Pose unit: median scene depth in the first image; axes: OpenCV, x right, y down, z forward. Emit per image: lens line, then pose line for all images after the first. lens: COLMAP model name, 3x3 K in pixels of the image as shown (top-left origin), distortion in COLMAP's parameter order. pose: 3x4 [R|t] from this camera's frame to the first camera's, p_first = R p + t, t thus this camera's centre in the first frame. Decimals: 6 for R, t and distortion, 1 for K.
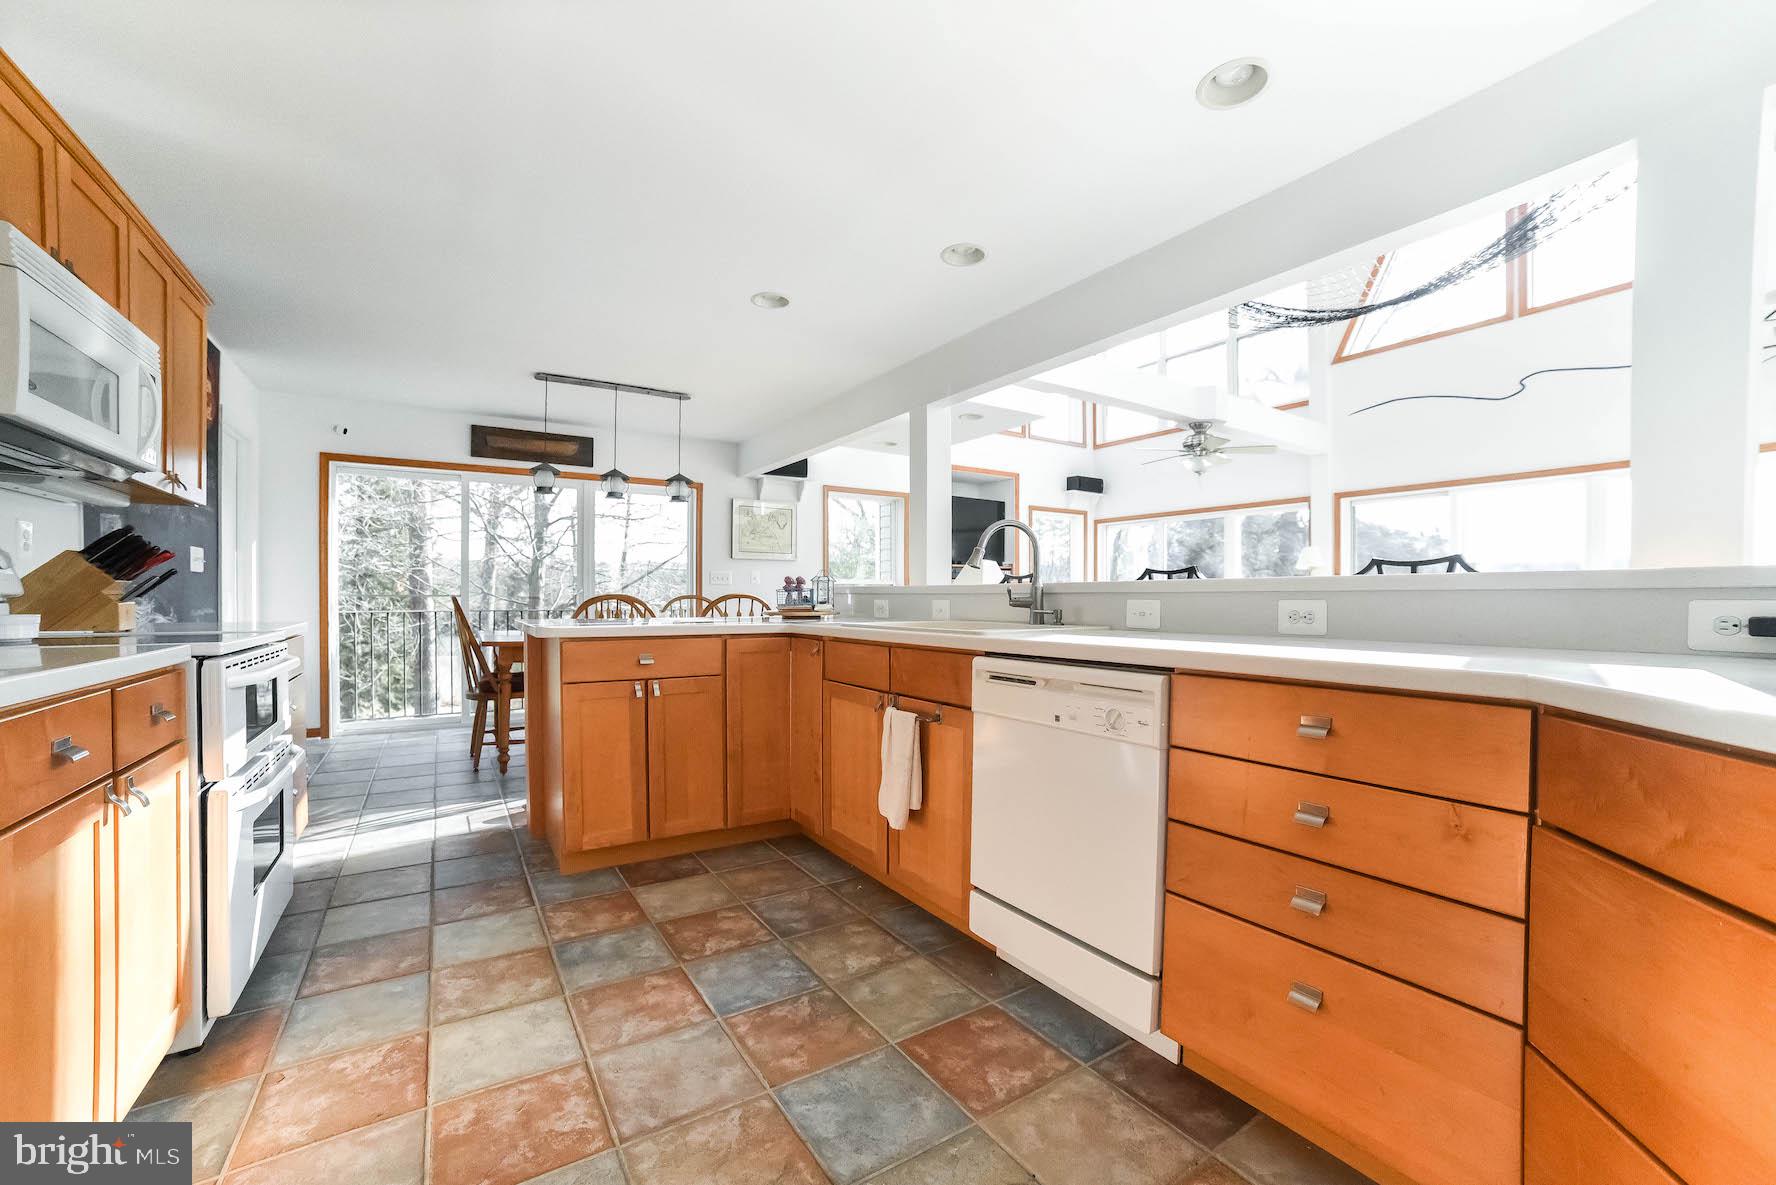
lens RADIAL K [[725.6, 0, 894.0], [0, 725.6, 601.7], [0, 0, 1]] dist [-0.099109, 0.043261]
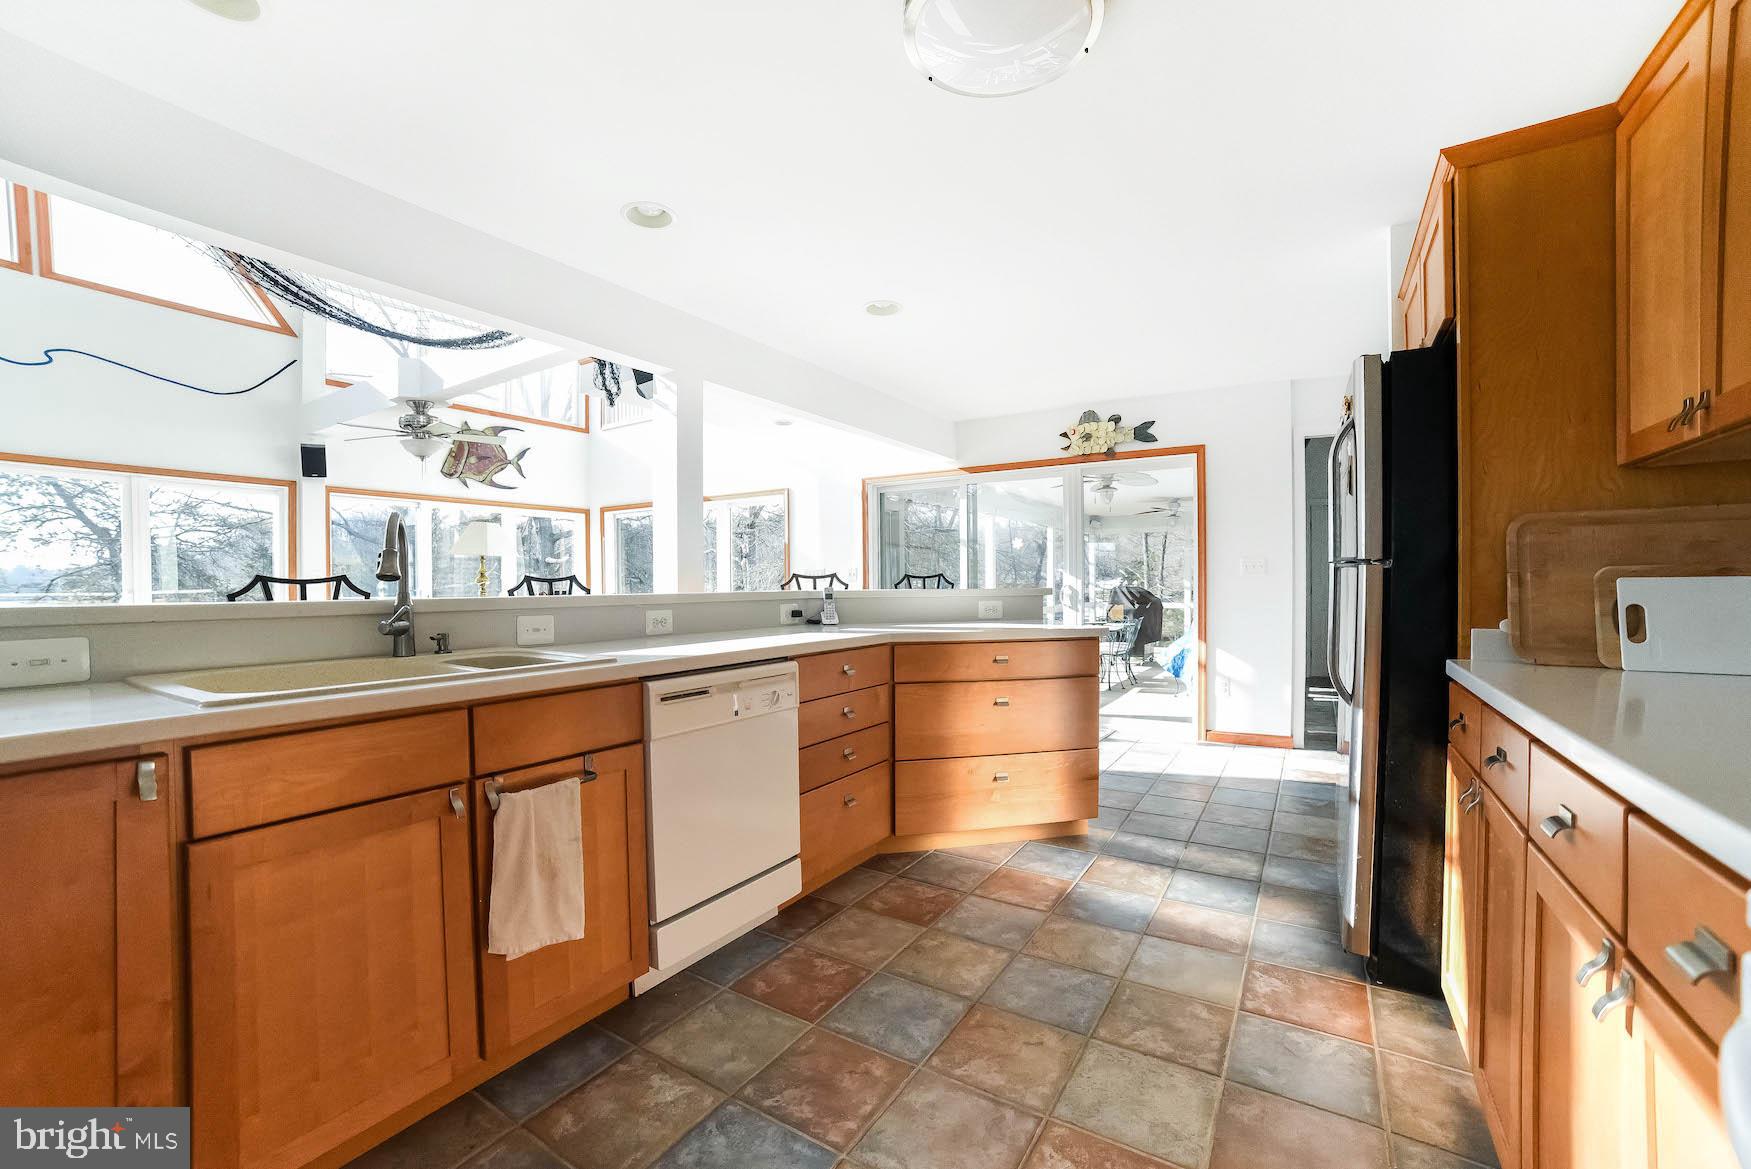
lens RADIAL K [[715.3, 0, 881.4], [0, 715.3, 593.6], [0, 0, 1]] dist [-0.099109, 0.043261]
pose [[-0.425859, -0.008607, 0.904749, -1.021690], [0.010964, 0.999832, 0.014673, -0.058126], [-0.904723, 0.016169, -0.425693, 1.357736]]
